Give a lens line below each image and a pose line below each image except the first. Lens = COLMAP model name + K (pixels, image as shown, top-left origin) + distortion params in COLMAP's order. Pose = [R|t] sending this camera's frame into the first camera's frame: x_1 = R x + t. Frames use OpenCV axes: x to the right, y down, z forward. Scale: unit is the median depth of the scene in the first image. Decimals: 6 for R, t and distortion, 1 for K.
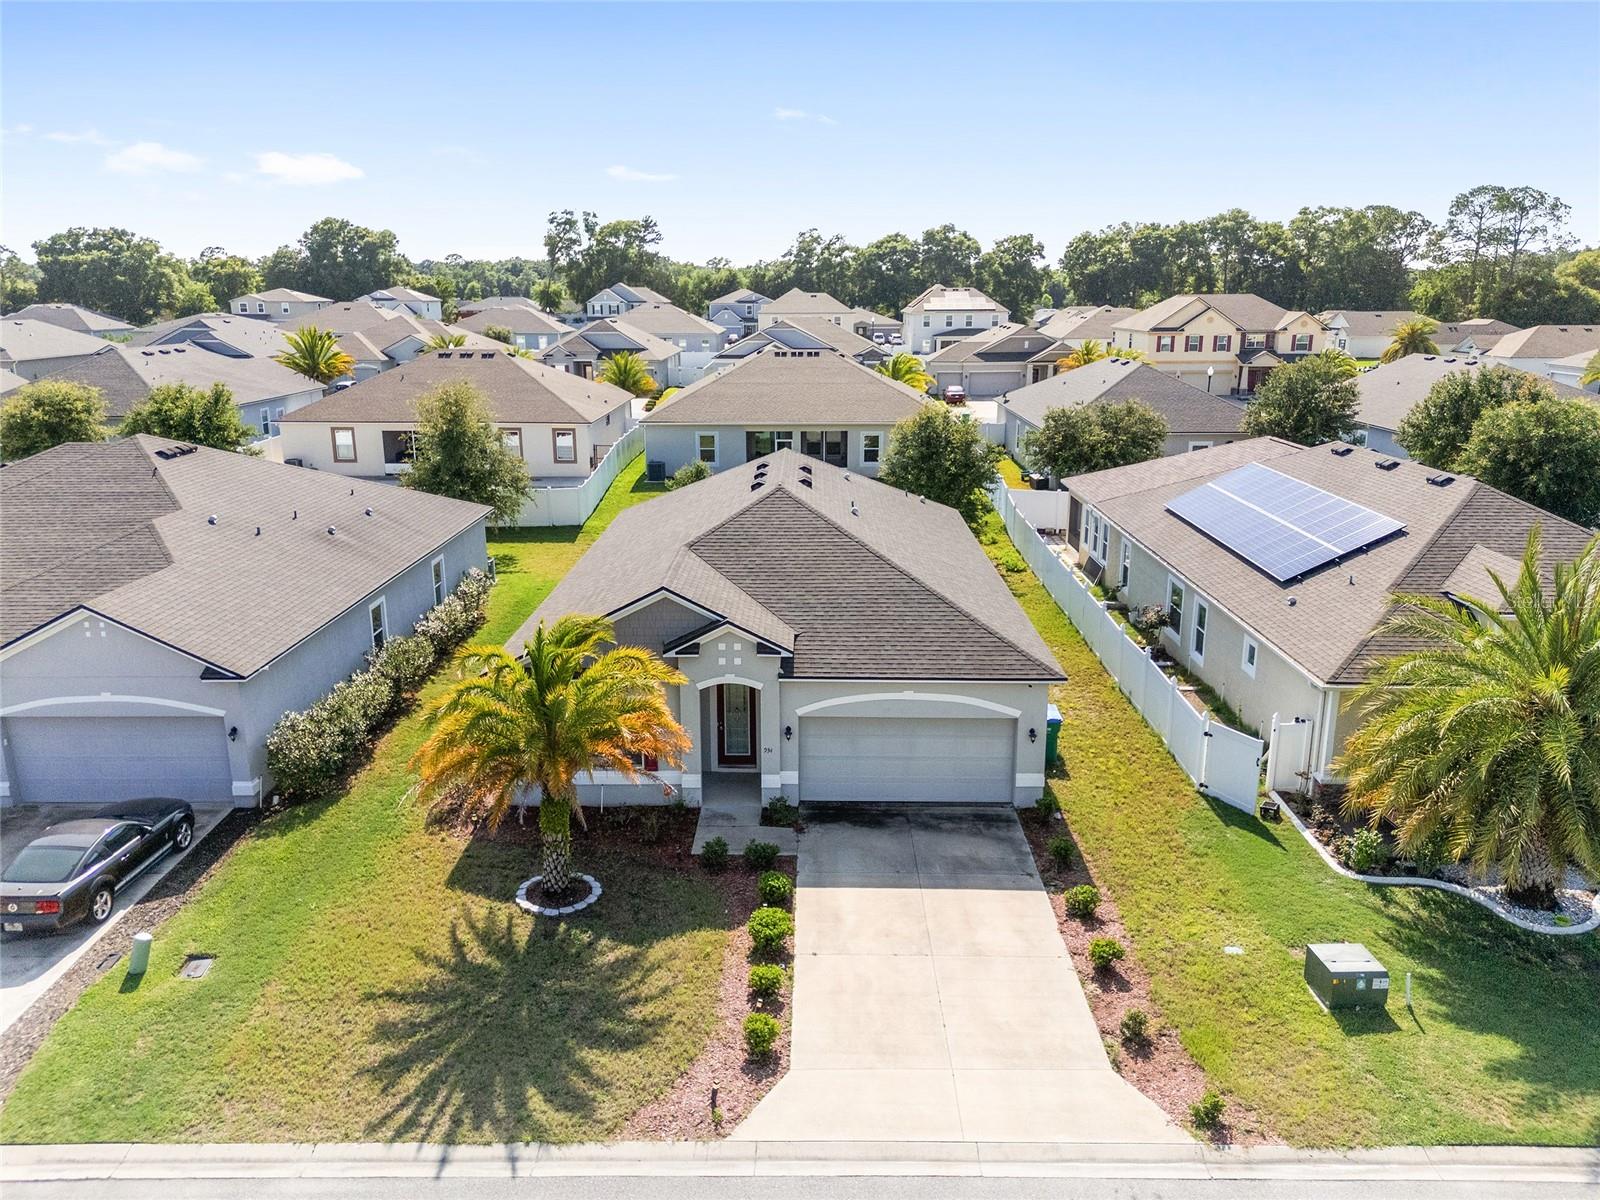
lens RADIAL K [[1176.4, 0, 800.0], [0, 1176.4, 600.0], [0, 0, 1]] dist [0.090802, -0.112467]
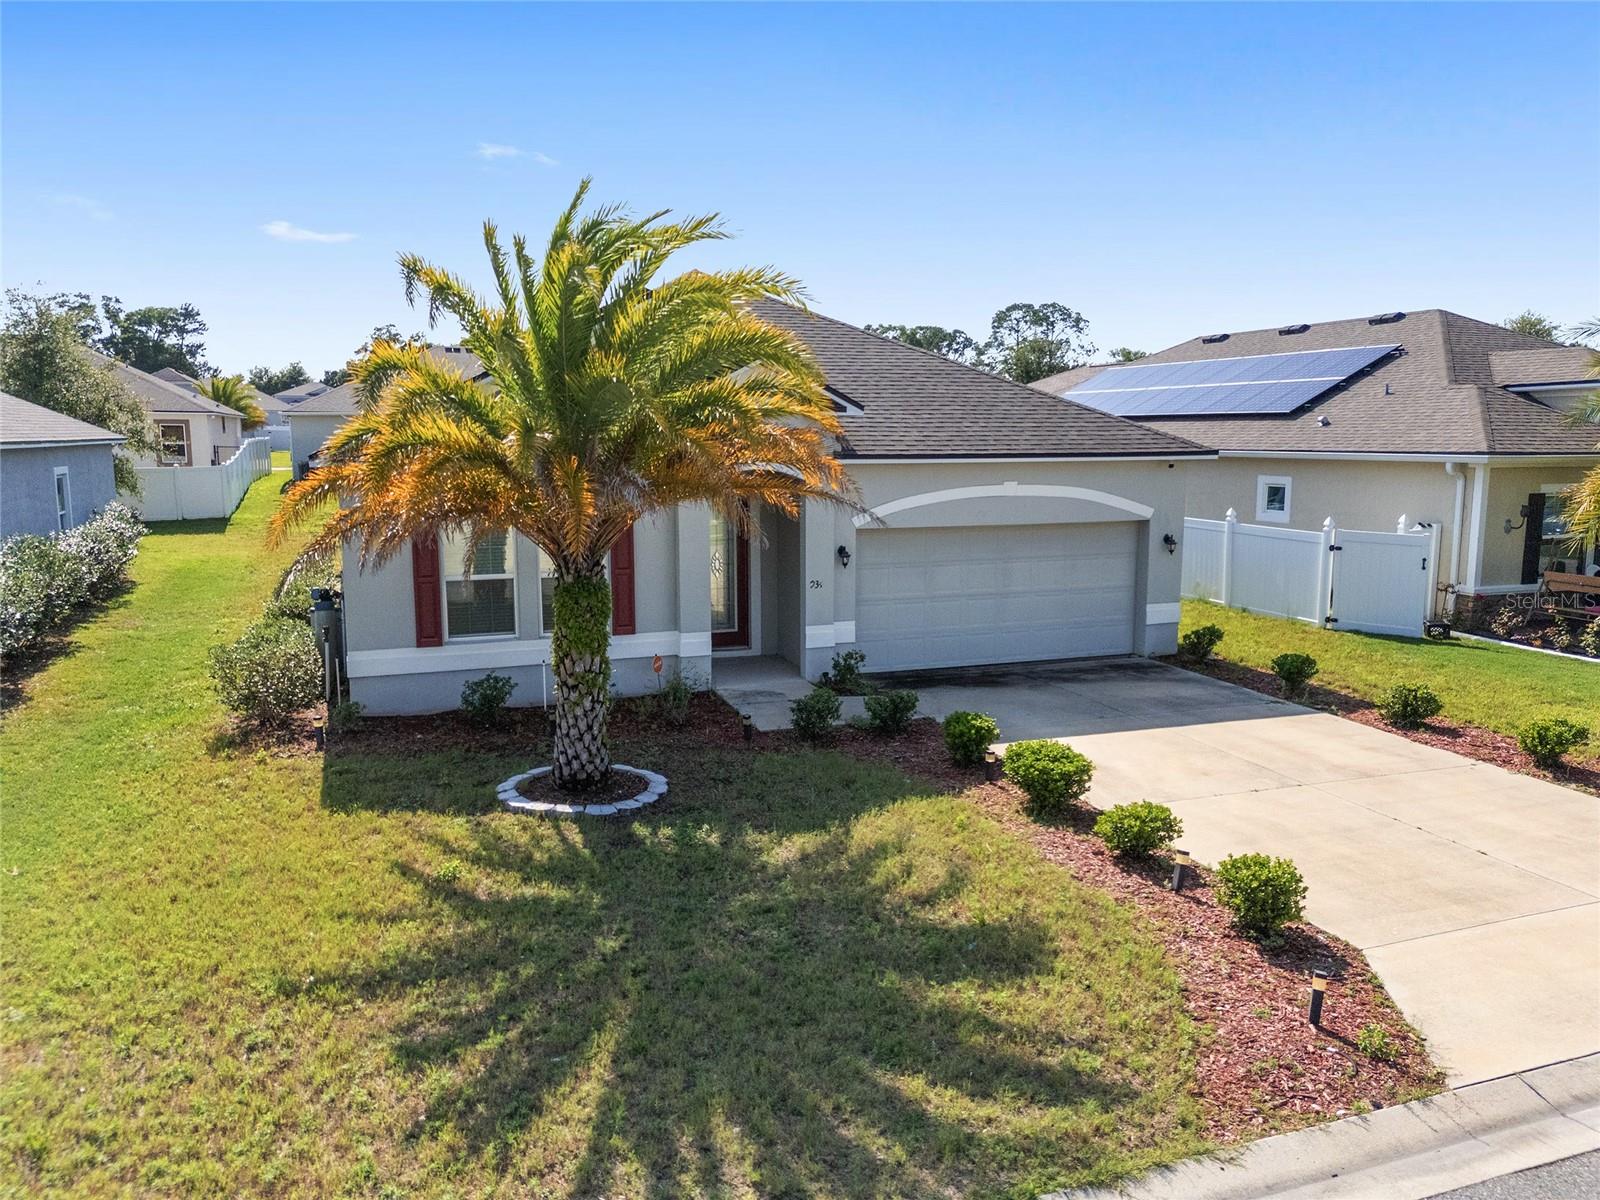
lens RADIAL K [[1174.0, 0, 800.0], [0, 1174.0, 600.0], [0, 0, 1]] dist [0.088216, -0.102551]
pose [[0.933624, -0.050351, 0.354699, -0.297979], [0.091584, 0.990720, -0.100427, 0.231727], [-0.346351, 0.126246, 0.929572, 0.507520]]
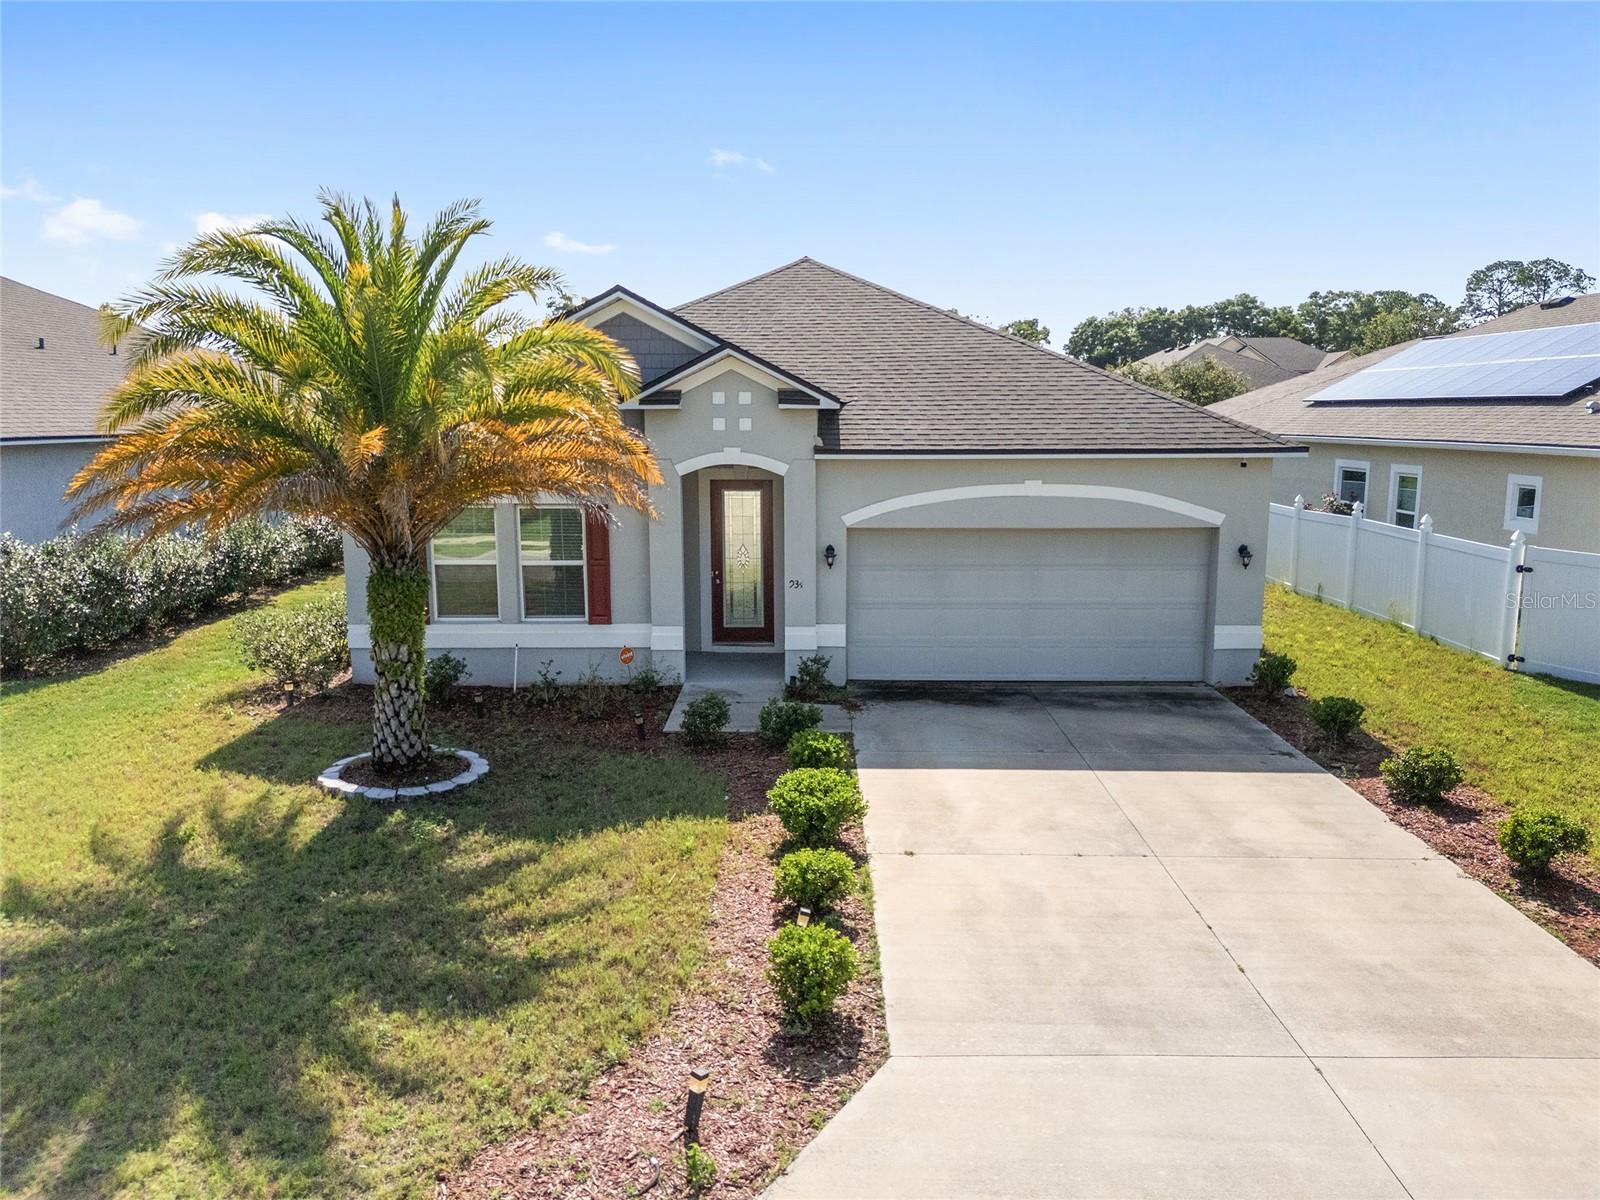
lens RADIAL K [[1174.0, 0, 800.0], [0, 1174.0, 600.0], [0, 0, 1]] dist [0.088216, -0.102551]
pose [[0.999997, -0.001655, 0.001681, -0.030890], [0.001817, 0.994810, -0.101731, 0.230601], [-0.001504, 0.101734, 0.994811, 0.483308]]
